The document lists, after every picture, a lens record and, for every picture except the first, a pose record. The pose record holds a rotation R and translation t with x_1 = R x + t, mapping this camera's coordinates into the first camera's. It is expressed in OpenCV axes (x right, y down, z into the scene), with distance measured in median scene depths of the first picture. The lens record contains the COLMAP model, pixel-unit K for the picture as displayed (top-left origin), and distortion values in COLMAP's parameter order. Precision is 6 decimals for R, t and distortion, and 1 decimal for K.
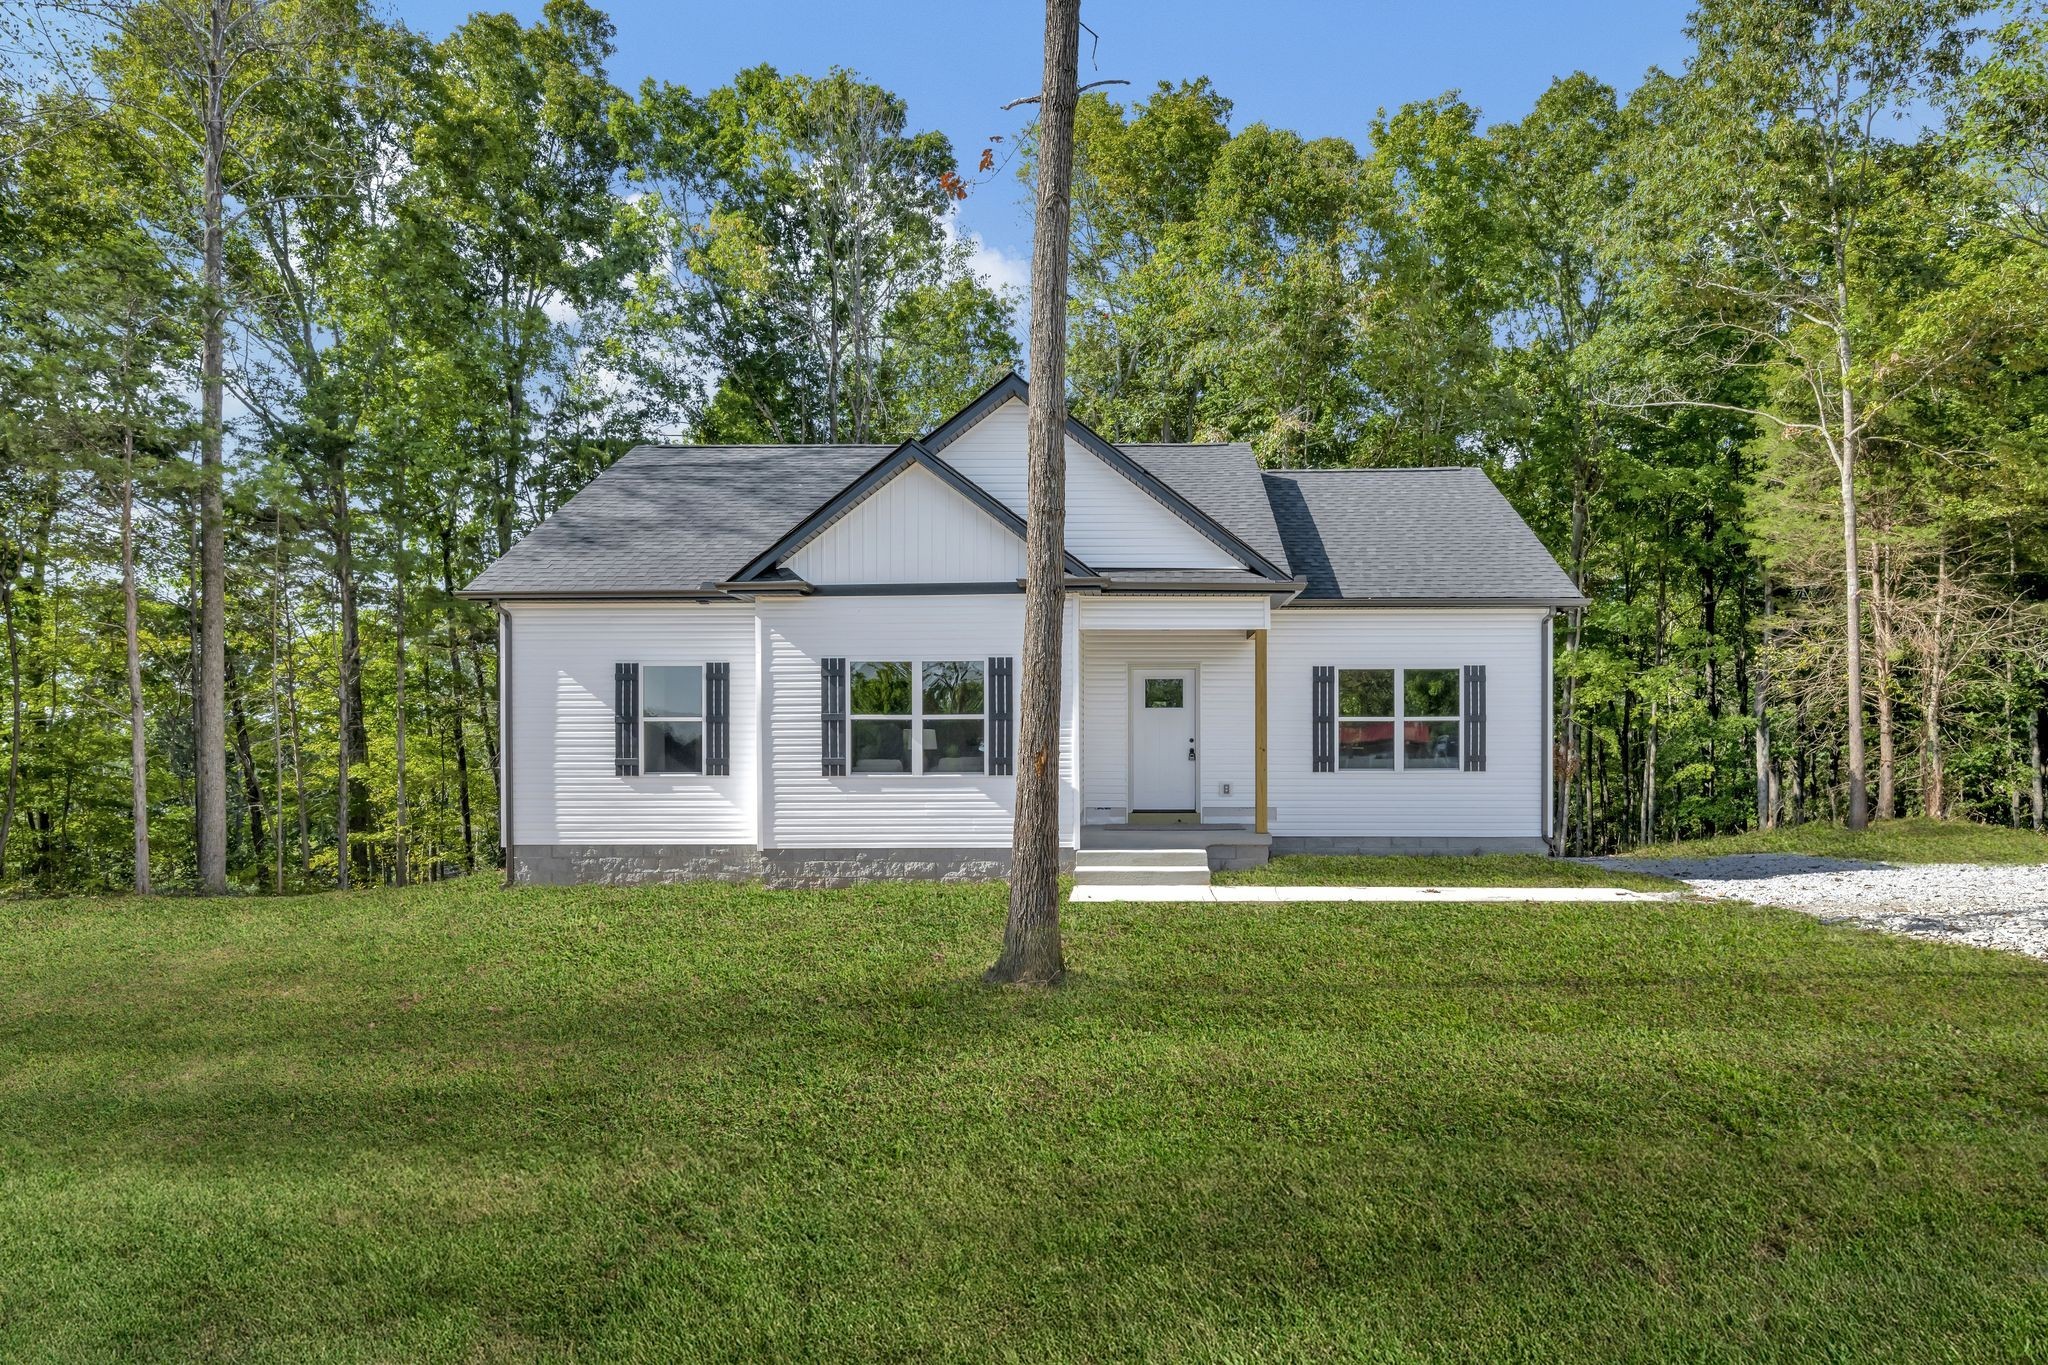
lens RADIAL K [[1195.9, 0, 1111.0], [0, 1195.9, 750.5], [0, 0, 1]] dist [-0.004325, -0.000496]
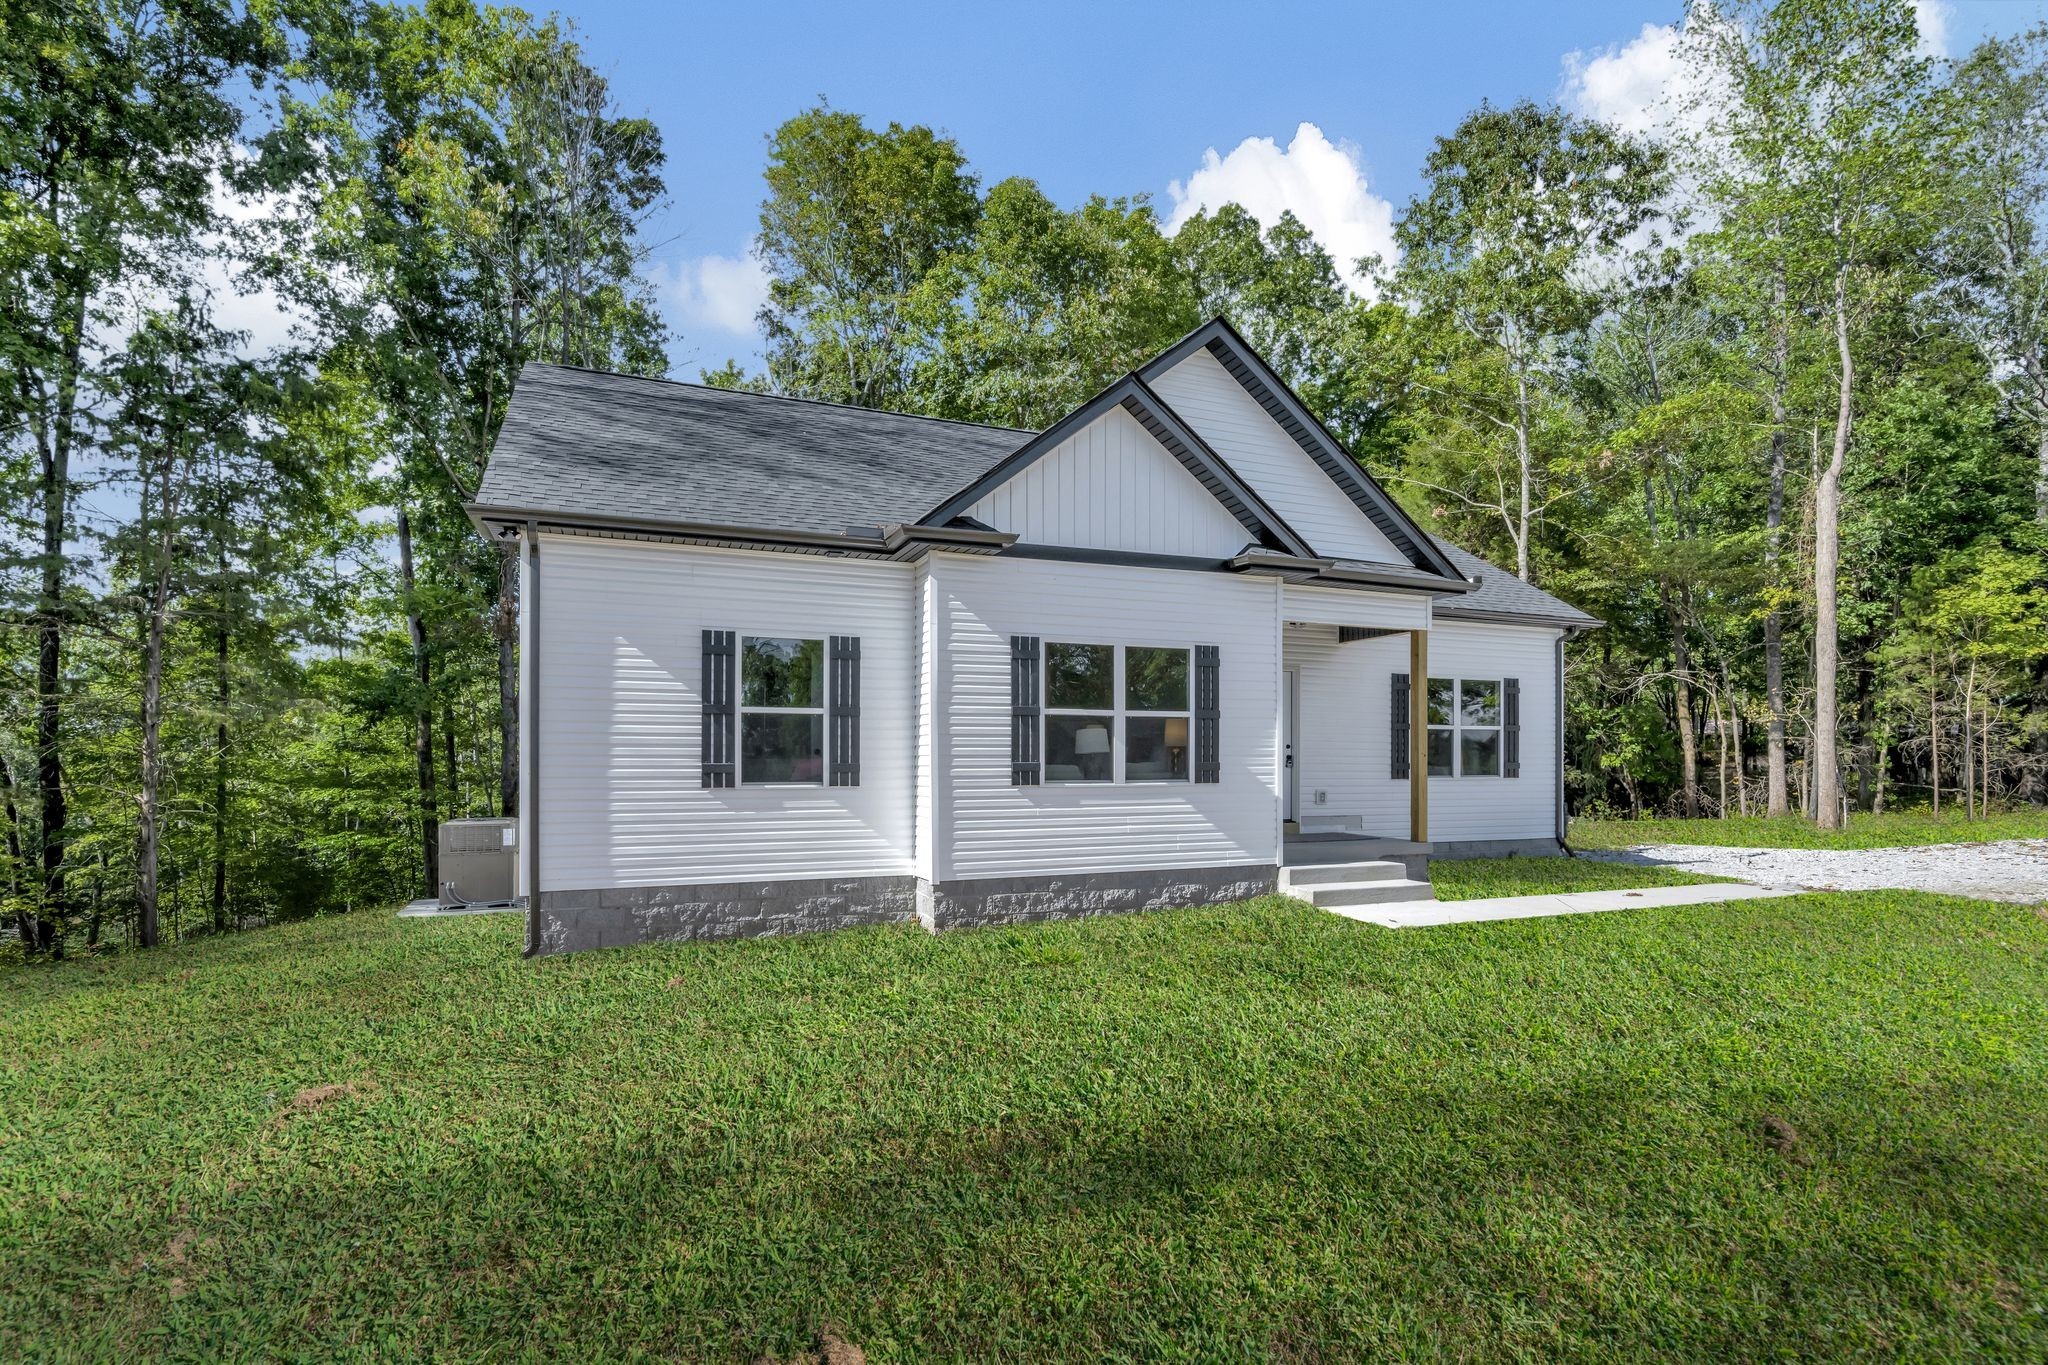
lens RADIAL K [[1005.0, 0, 1024.3], [0, 1005.0, 756.2], [0, 0, 1]] dist [-0.001331, -0.000297]
pose [[0.918564, 0.005047, 0.395241, -0.475466], [-0.000075, 0.999921, -0.012594, 0.010142], [-0.395273, 0.011539, 0.918491, 0.374276]]
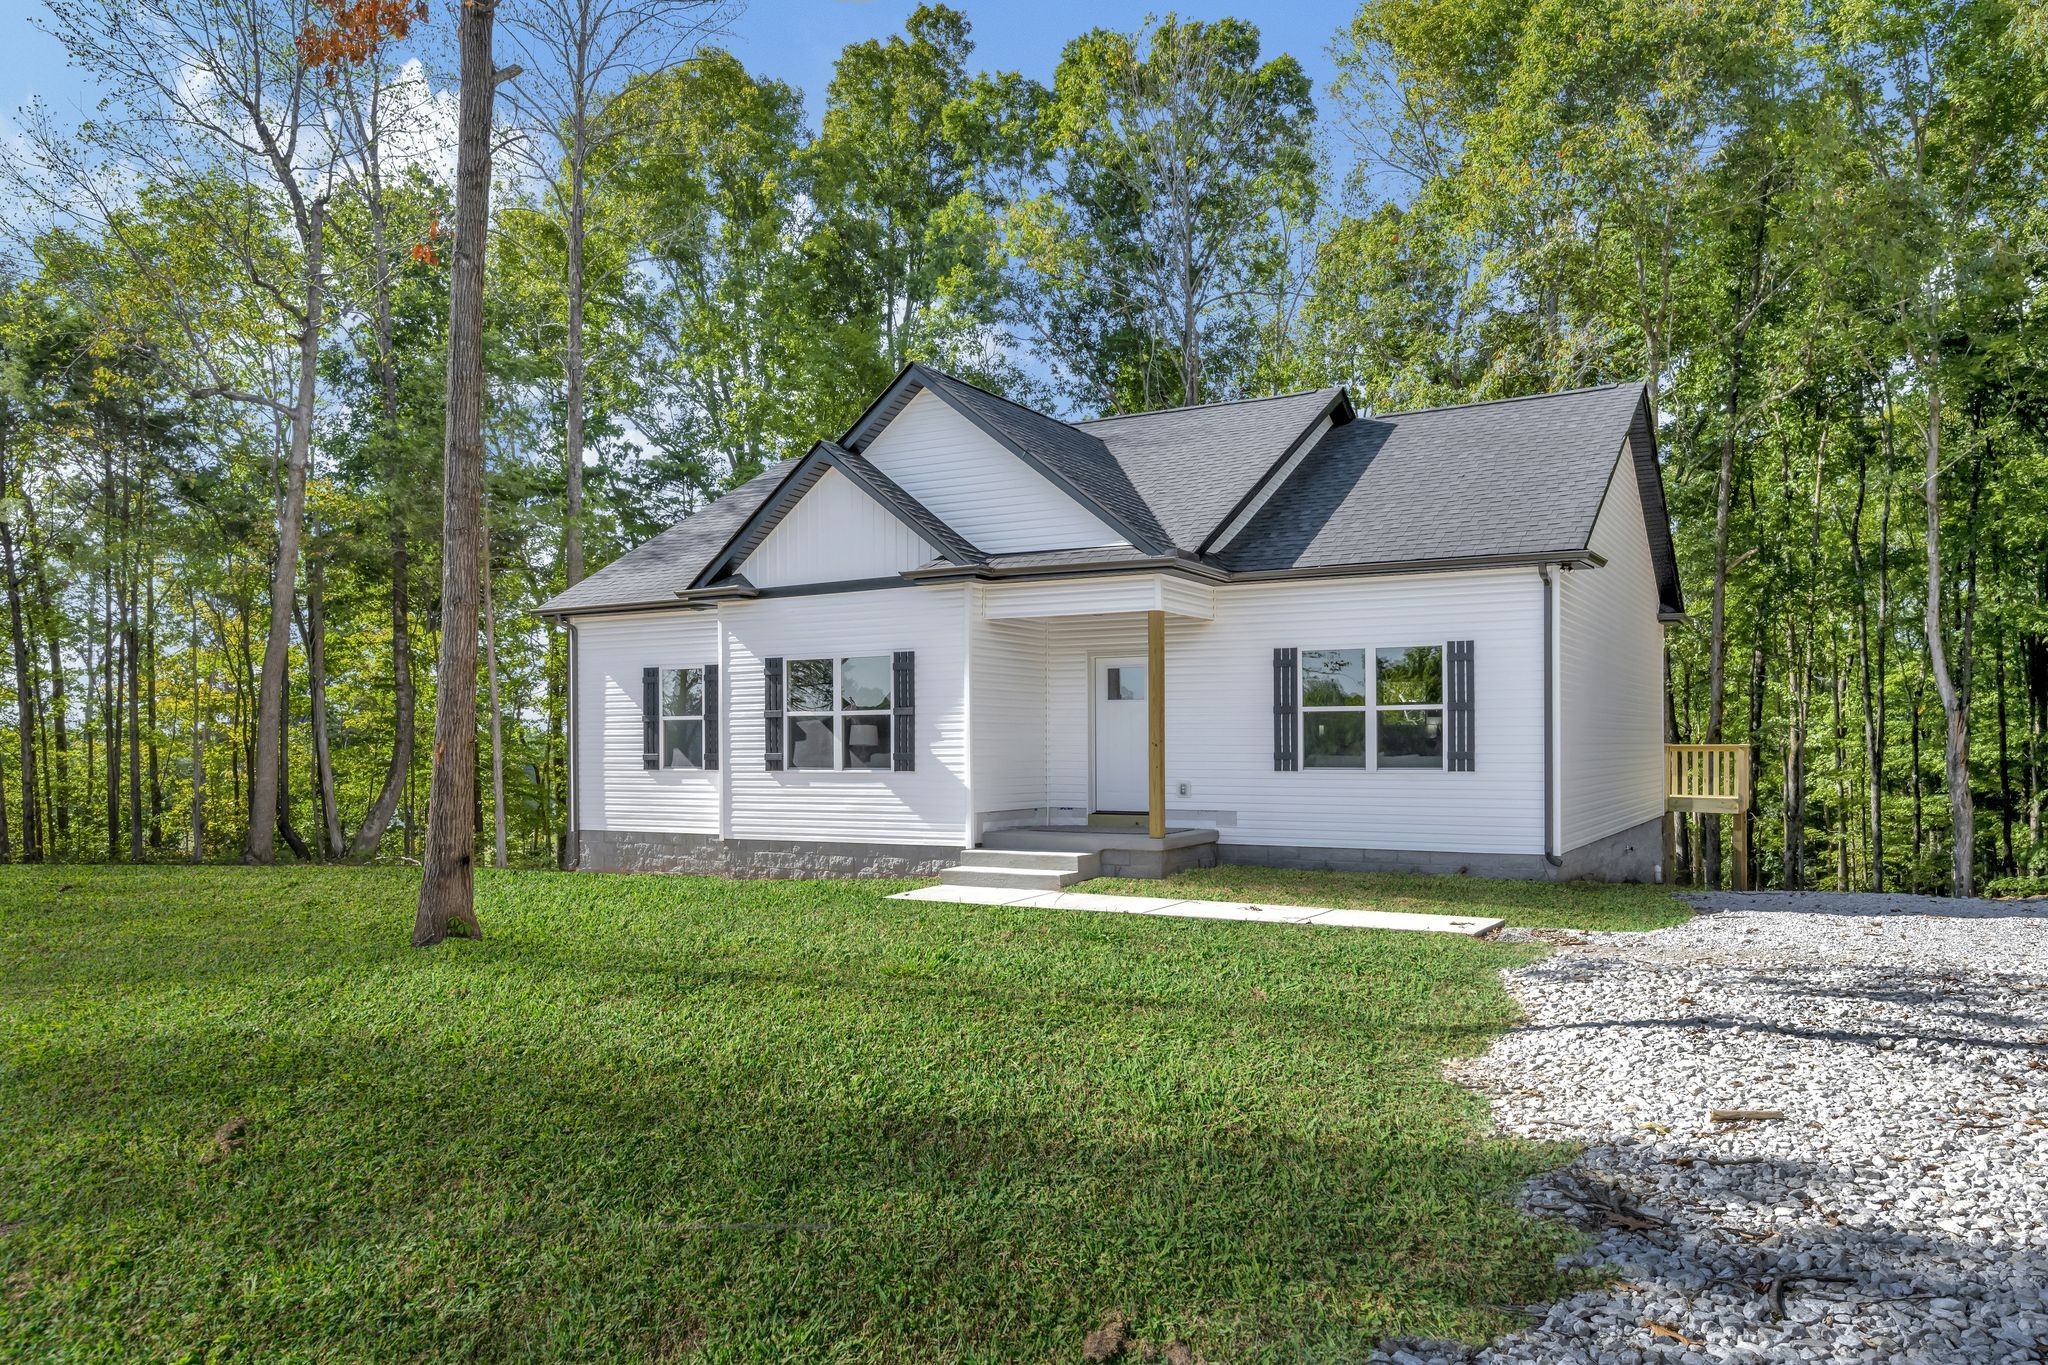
lens RADIAL K [[1389.4, 0, 1115.1], [0, 1389.4, 755.4], [0, 0, 1]] dist [-0.003346, 0.000085]
pose [[0.887834, 0.001915, -0.460160, 0.564495], [-0.000828, 0.999996, 0.002562, 0.004595], [0.460164, -0.001894, 0.887832, 0.060279]]
